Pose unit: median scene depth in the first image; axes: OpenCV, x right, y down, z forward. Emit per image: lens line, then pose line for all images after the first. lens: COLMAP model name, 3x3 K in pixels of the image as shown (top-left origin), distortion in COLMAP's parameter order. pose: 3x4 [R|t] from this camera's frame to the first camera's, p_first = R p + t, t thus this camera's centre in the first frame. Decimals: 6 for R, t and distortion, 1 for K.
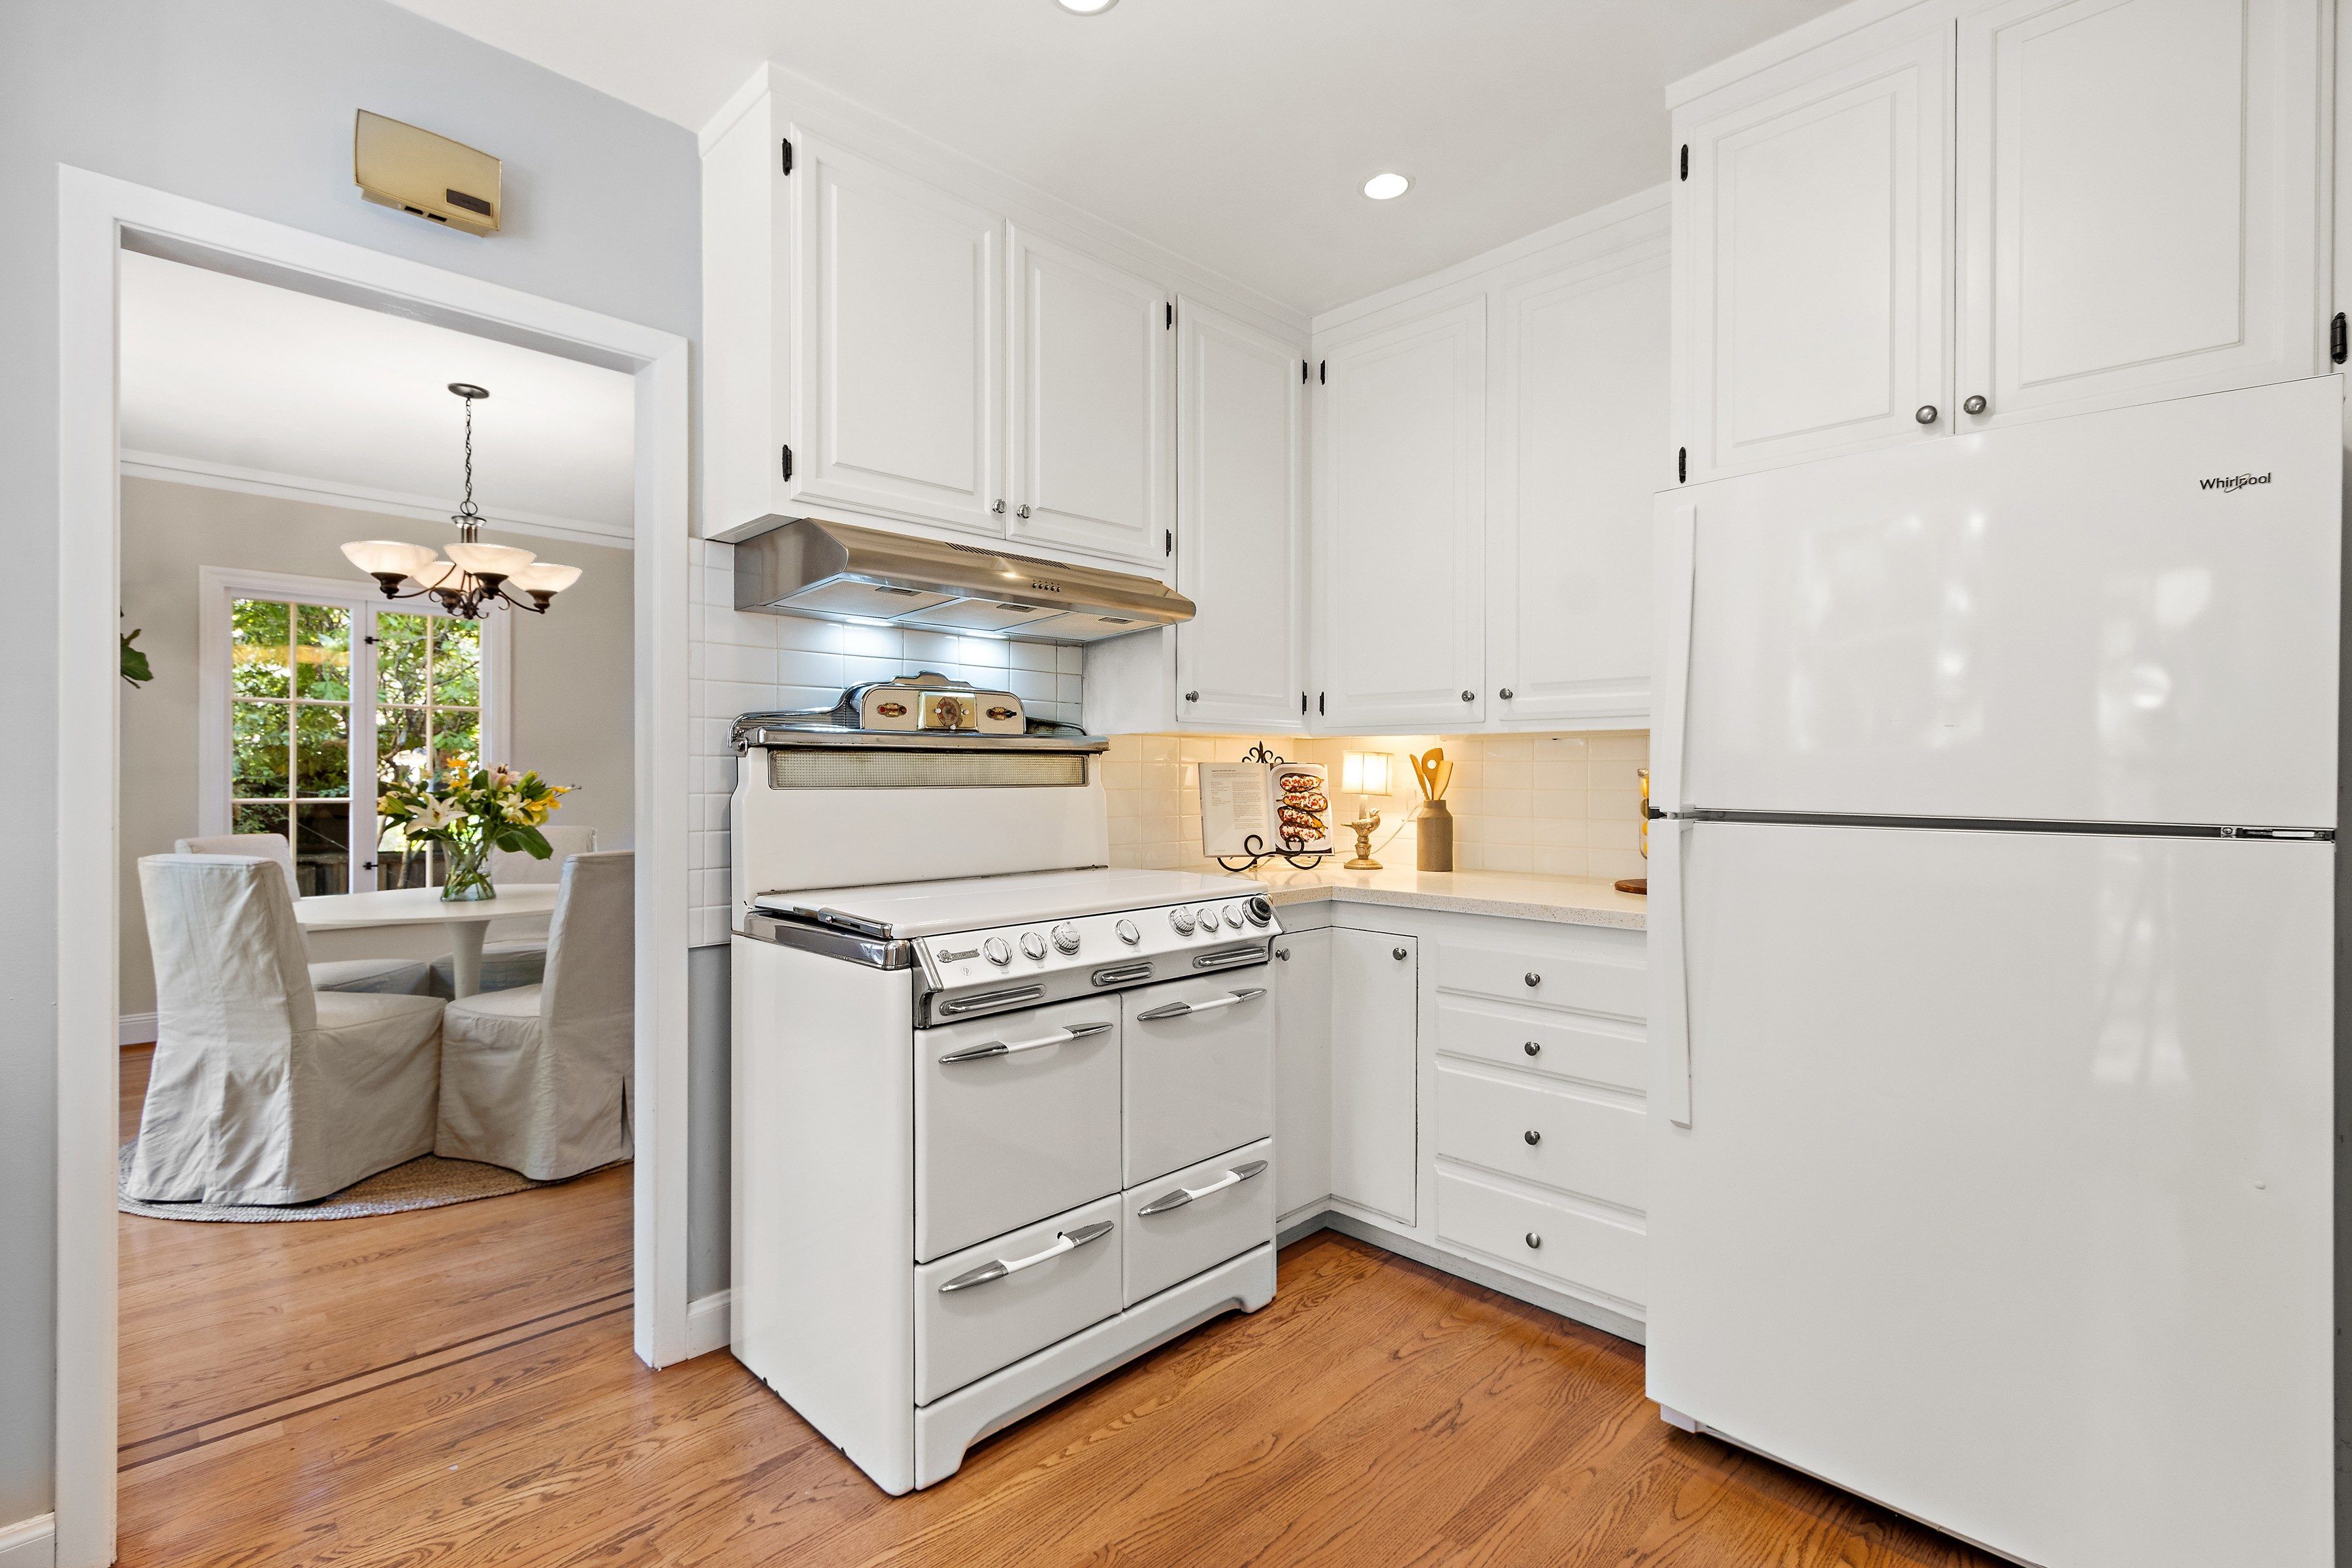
lens RADIAL K [[1083.8, 0, 1179.7], [0, 1083.8, 773.0], [0, 0, 1]] dist [0.004628, -0.002728]
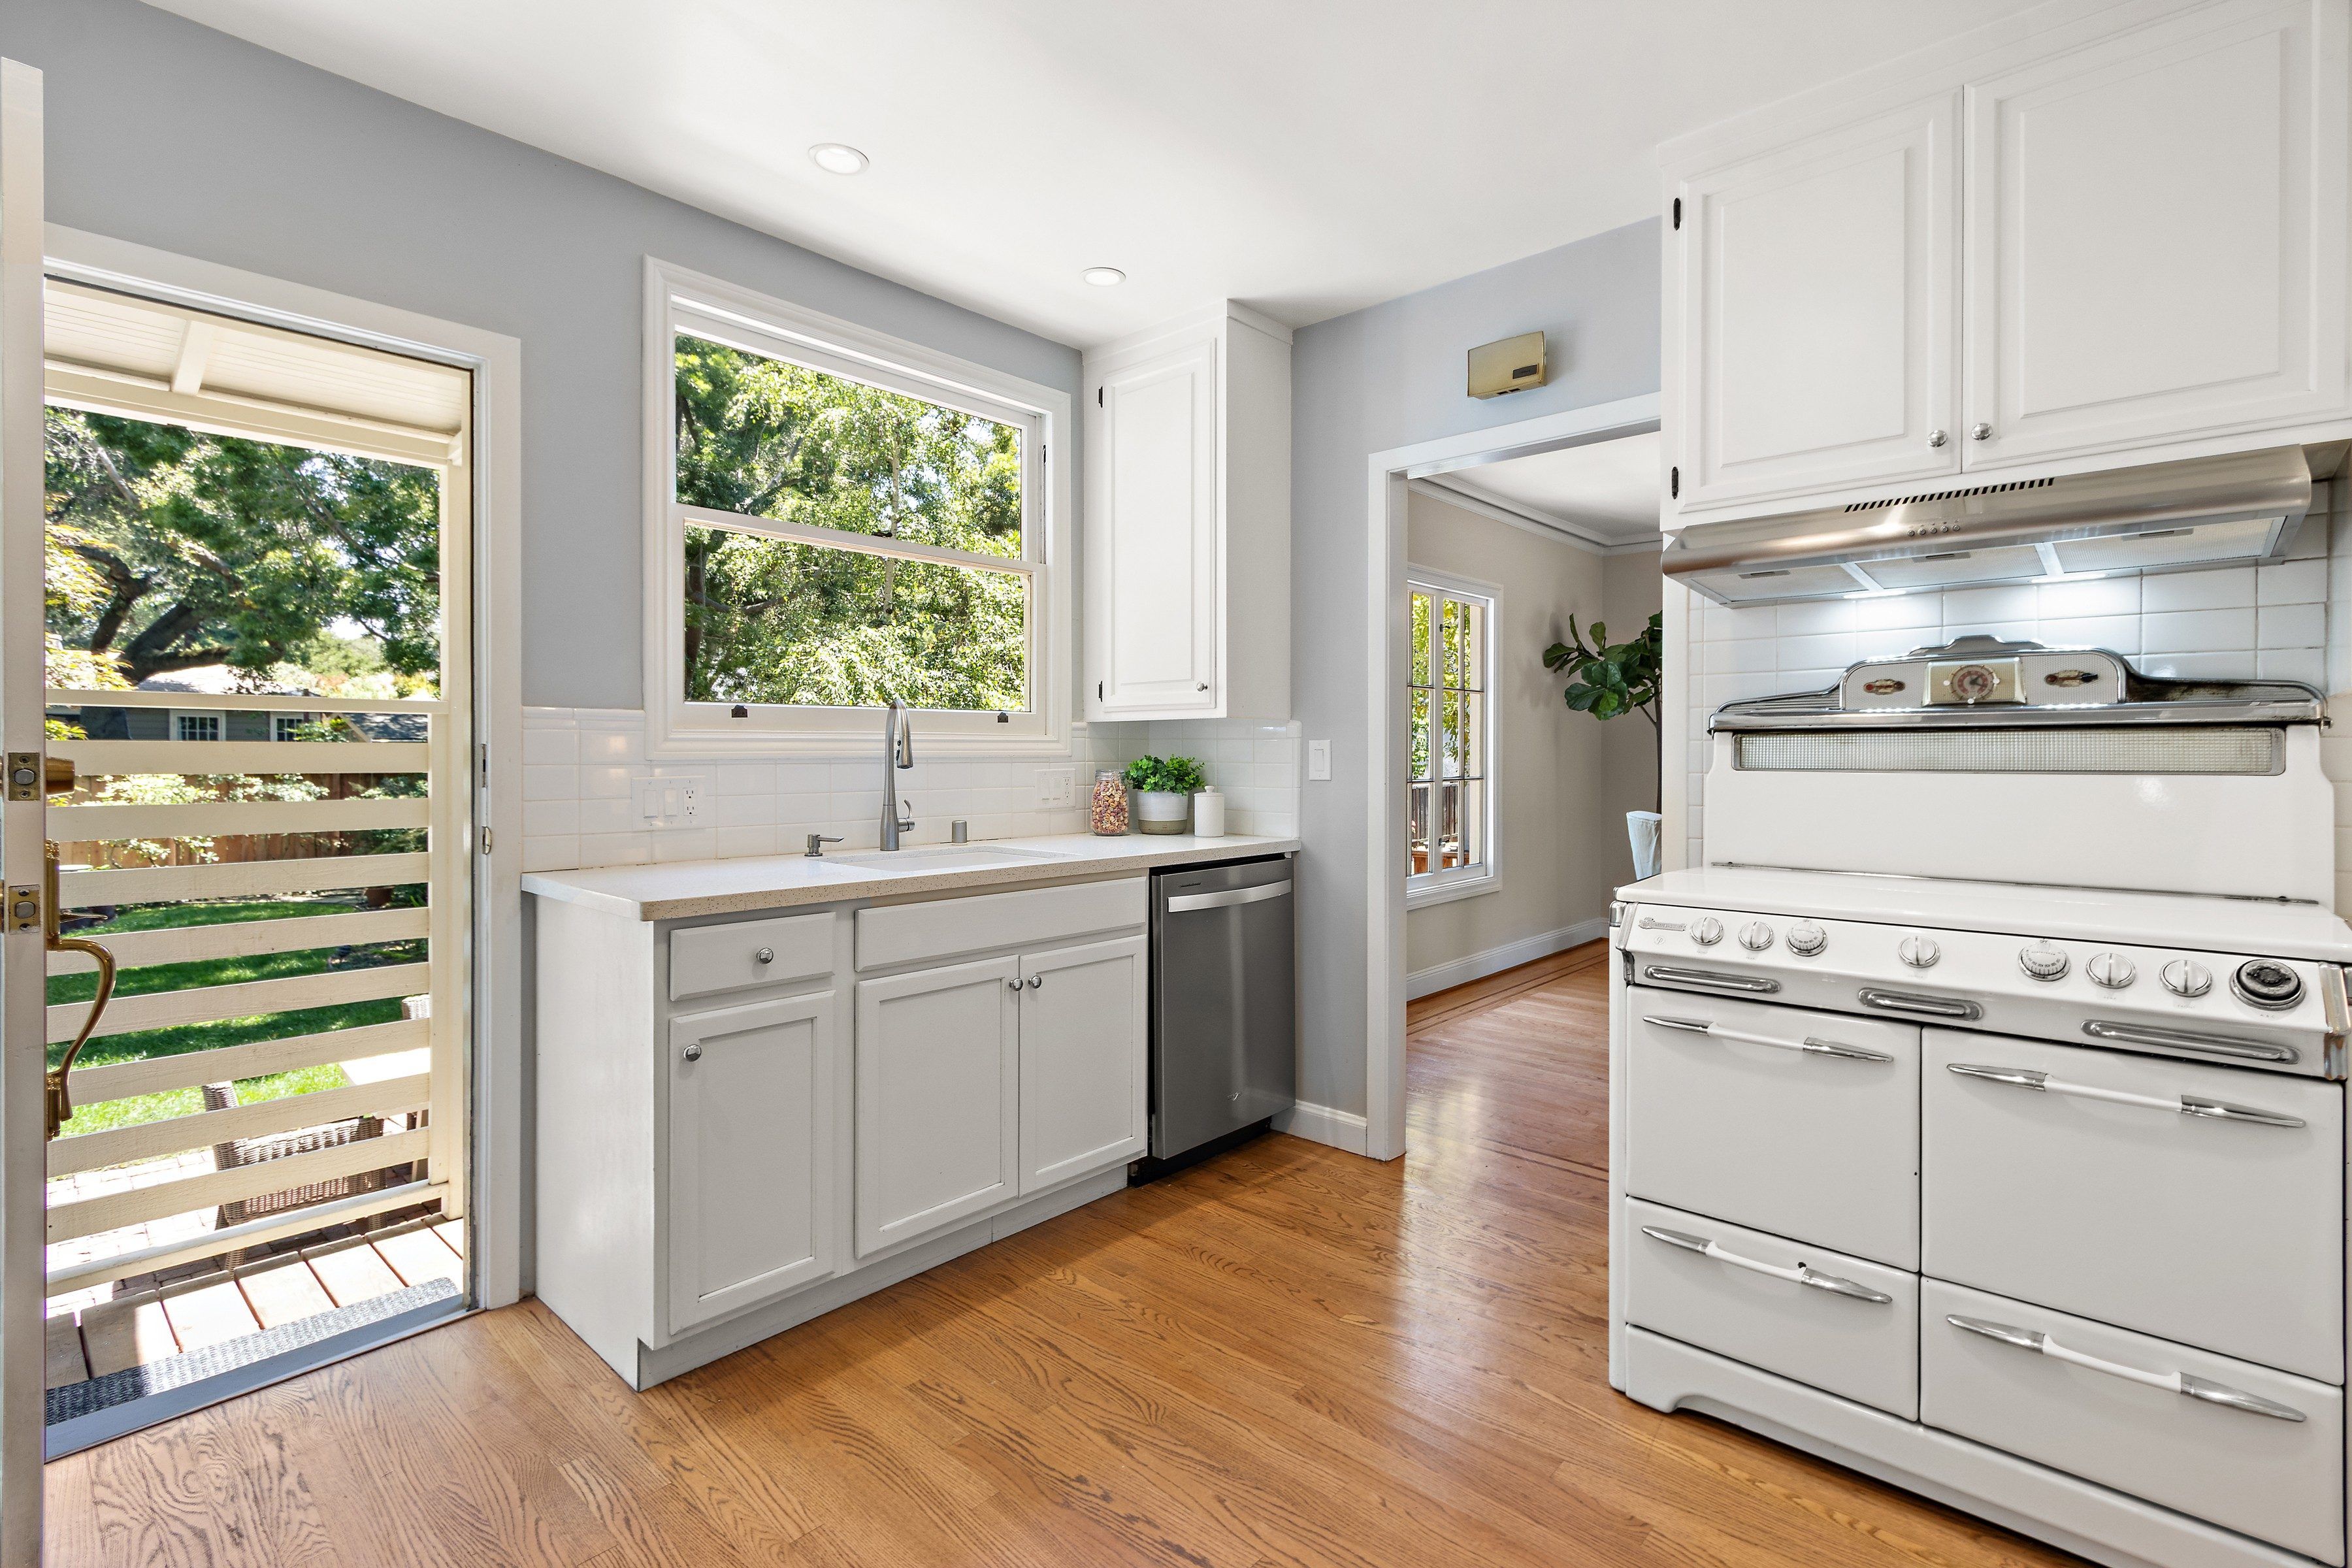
lens RADIAL K [[1083.8, 0, 1170.3], [0, 1083.8, 756.9], [0, 0, 1]] dist [0.004628, -0.002728]
pose [[0.037756, -0.000934, -0.999287, 0.656667], [-0.002887, 0.999995, -0.001044, 0.004271], [0.999283, 0.002924, 0.037753, 0.371665]]
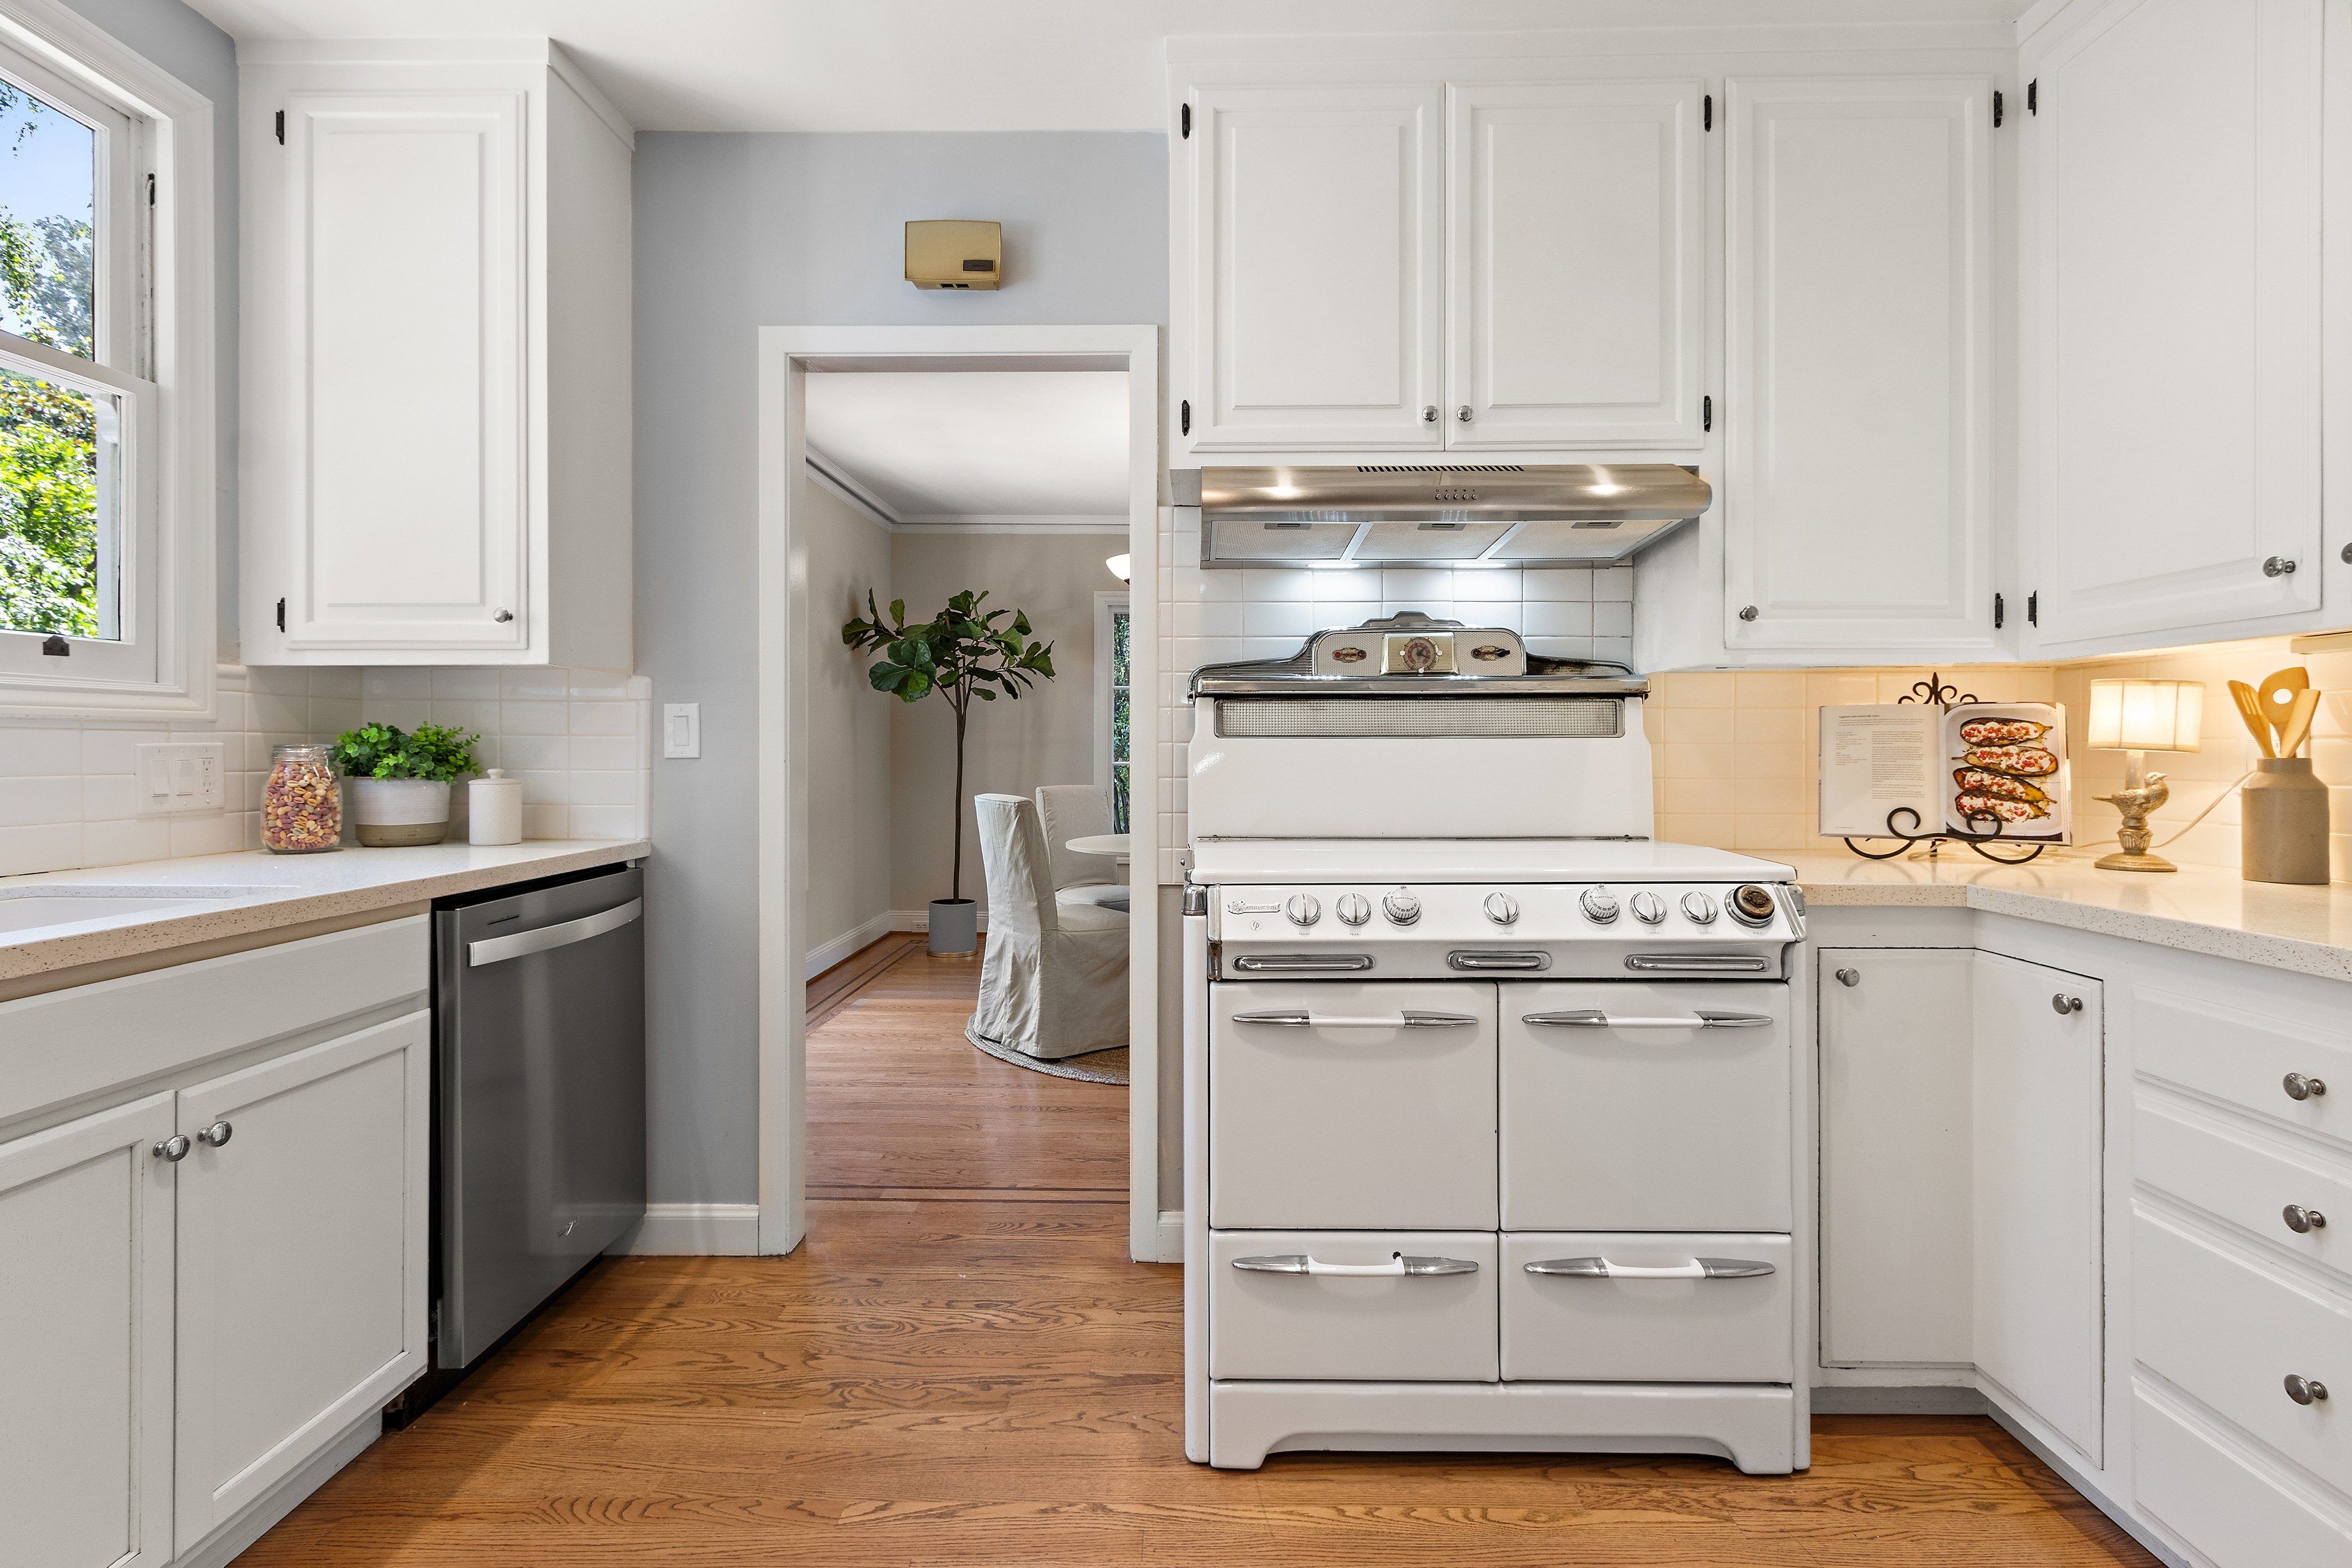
lens RADIAL K [[1083.8, 0, 1180.2], [0, 1083.8, 750.6], [0, 0, 1]] dist [0.004628, -0.002728]
pose [[0.692578, -0.003603, -0.721334, 0.326231], [0.001261, 0.999992, -0.003784, 0.029738], [0.721342, 0.001711, 0.692577, 0.246571]]
